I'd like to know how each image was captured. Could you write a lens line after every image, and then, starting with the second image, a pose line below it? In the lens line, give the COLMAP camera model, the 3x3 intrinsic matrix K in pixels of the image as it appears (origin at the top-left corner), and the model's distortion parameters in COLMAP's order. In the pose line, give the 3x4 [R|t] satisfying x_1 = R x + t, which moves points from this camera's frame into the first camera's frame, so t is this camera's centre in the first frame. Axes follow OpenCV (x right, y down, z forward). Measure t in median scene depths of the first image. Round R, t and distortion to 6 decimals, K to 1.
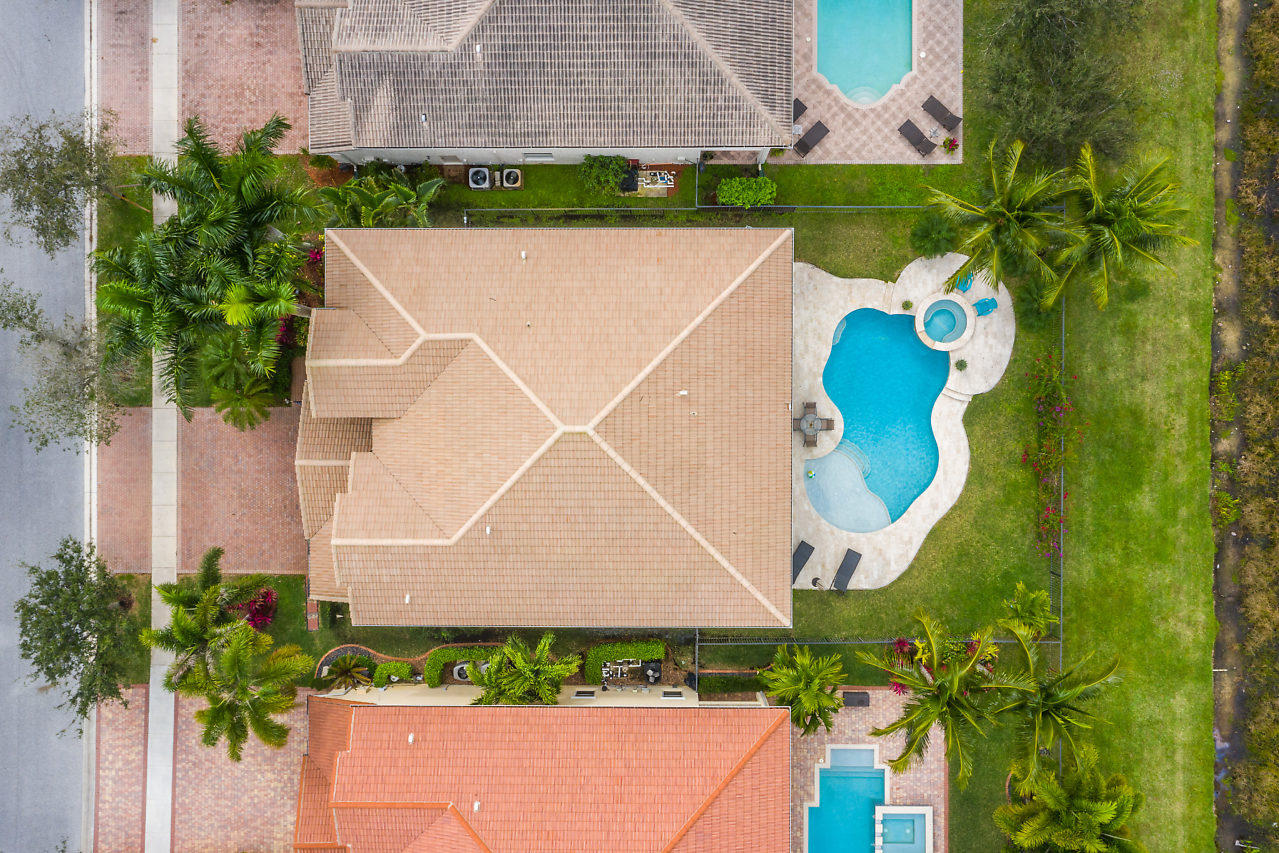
lens RADIAL K [[1262.7, 0, 639.5], [0, 1262.7, 426.5], [0, 0, 1]] dist [0.008243, 0.008410]
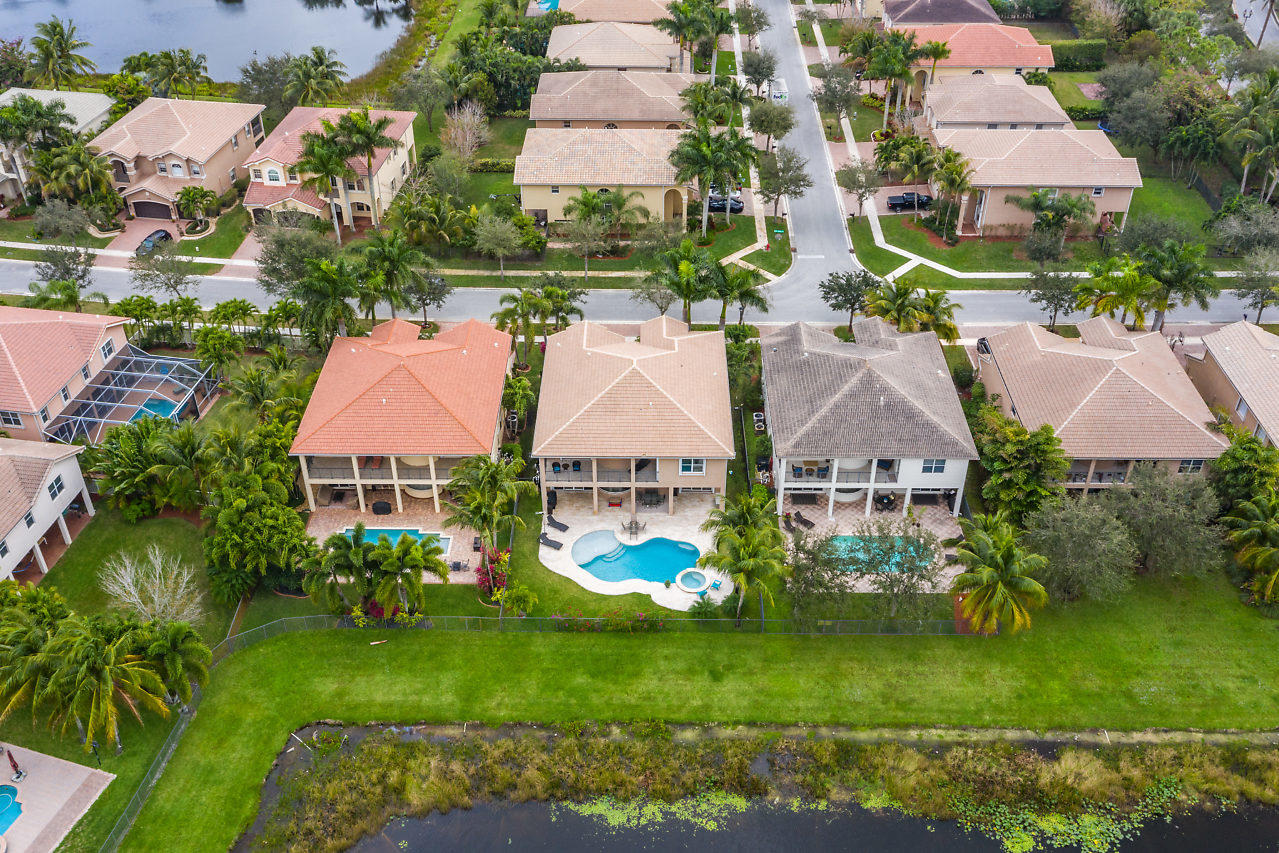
lens RADIAL K [[1203.2, 0, 634.7], [0, 1203.2, 431.9], [0, 0, 1]] dist [0.003174, 0.001191]
pose [[-0.014392, 0.603904, -0.796927, 1.400629], [-0.999894, -0.010572, 0.010045, -0.018511], [-0.002359, 0.796987, 0.603992, -0.136650]]
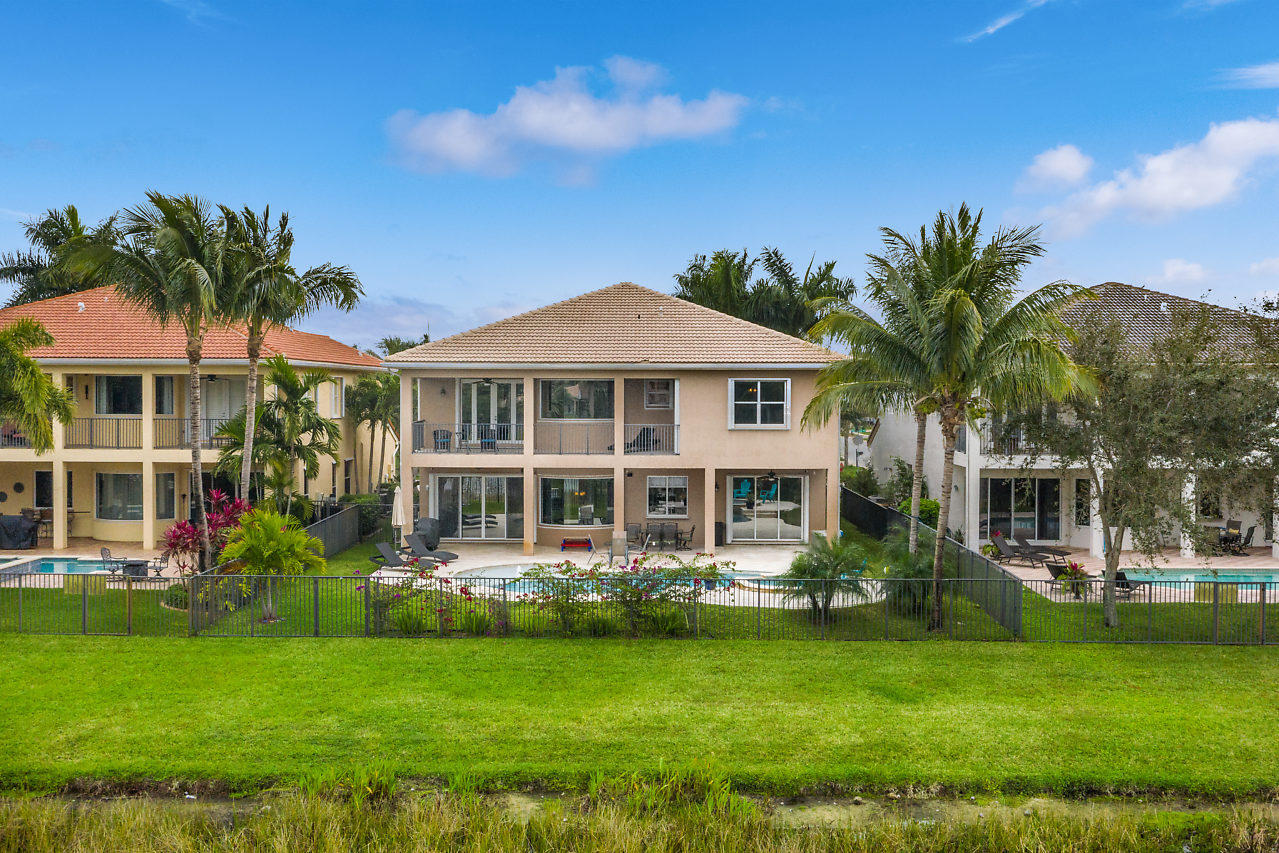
lens RADIAL K [[1203.2, 0, 634.7], [0, 1203.2, 431.9], [0, 0, 1]] dist [0.003174, 0.001191]
pose [[-0.022996, 0.038987, -0.998975, 0.808565], [-0.999734, -0.002508, 0.022916, -0.025391], [-0.001612, 0.999237, 0.039034, 0.898514]]
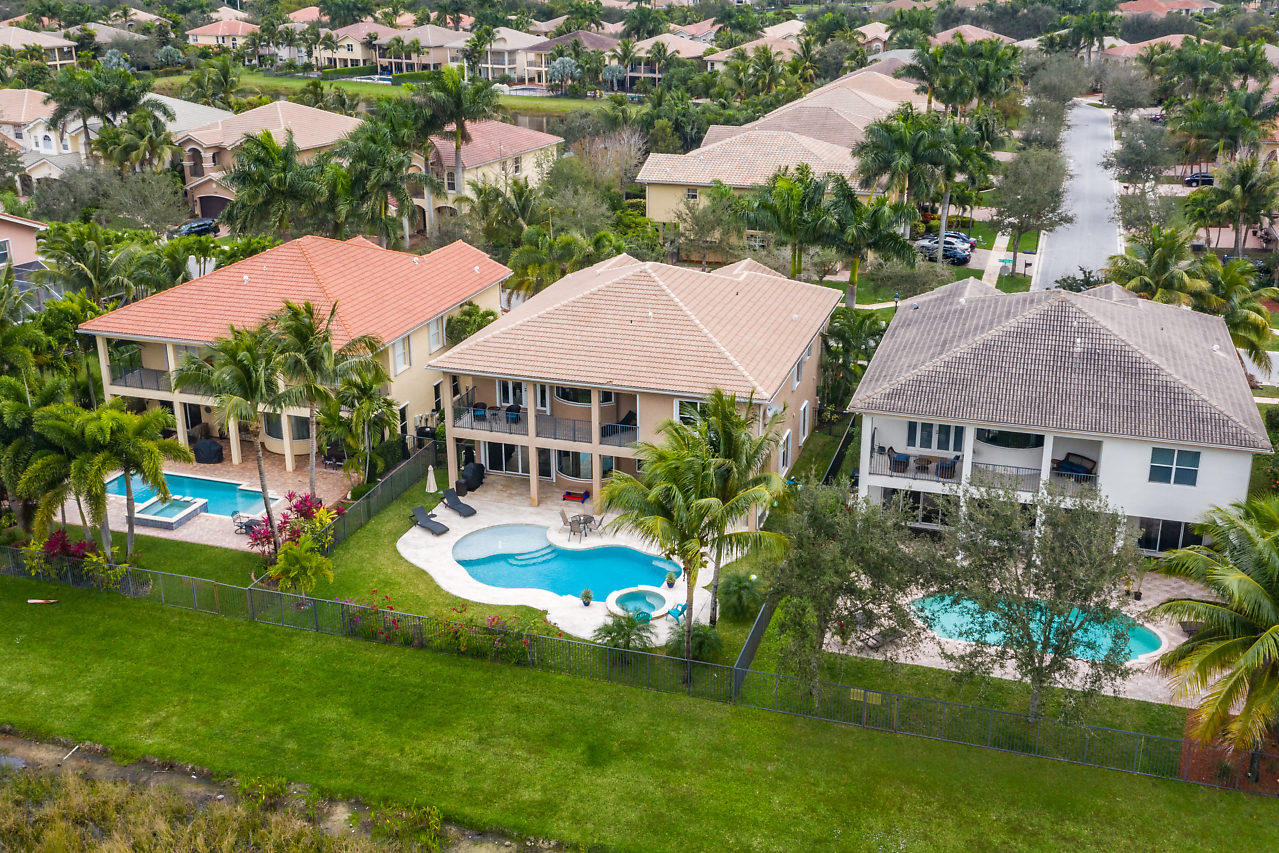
lens RADIAL K [[1262.7, 0, 639.5], [0, 1262.7, 426.5], [0, 0, 1]] dist [0.008243, 0.008410]
pose [[-0.312255, 0.339037, -0.887441, 0.959626], [-0.949983, -0.106169, 0.293701, -0.321542], [0.005356, 0.934763, 0.355231, 0.575262]]
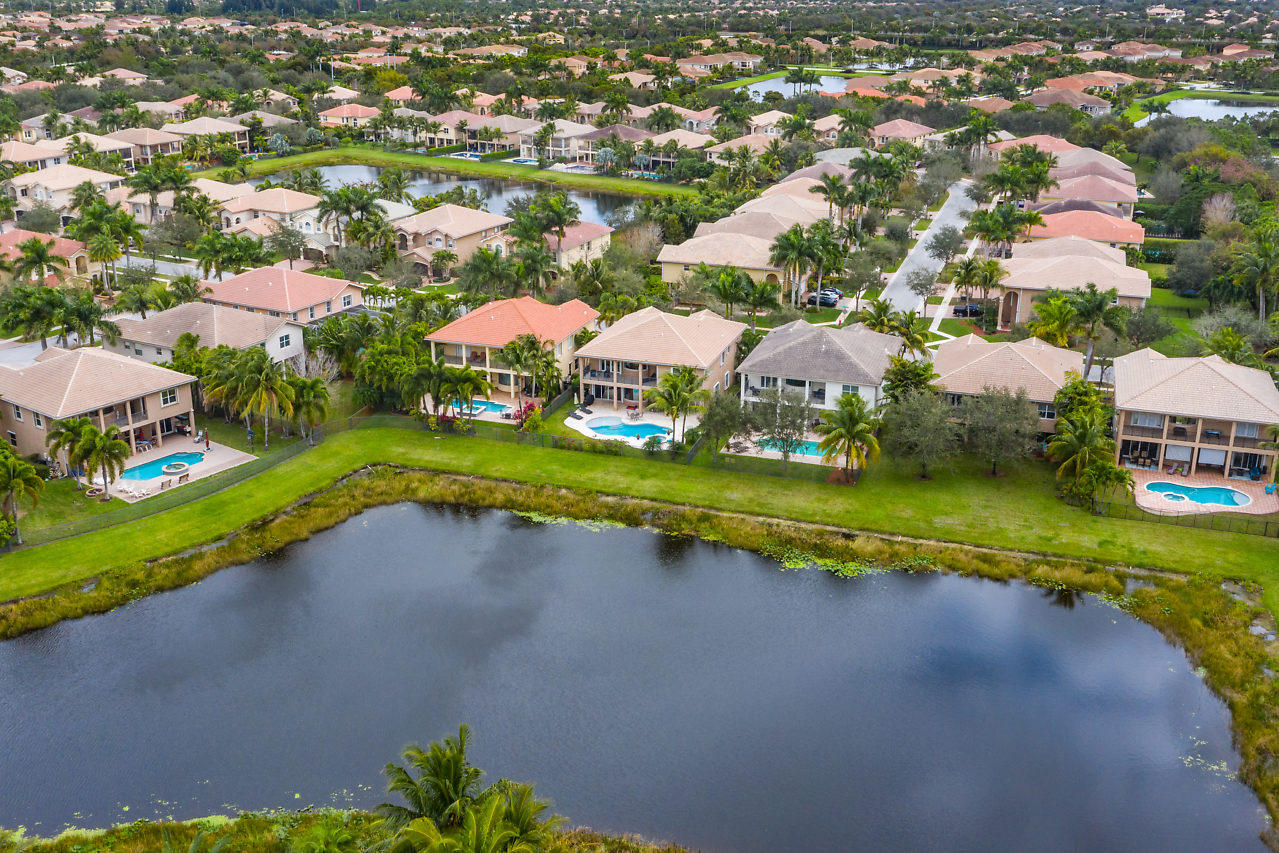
lens RADIAL K [[1262.7, 0, 639.5], [0, 1262.7, 426.5], [0, 0, 1]] dist [0.008243, 0.008410]
pose [[-0.326982, 0.329548, -0.885709, 2.356793], [-0.945030, -0.112912, 0.306870, -0.780915], [0.001121, 0.937363, 0.348353, 0.138229]]
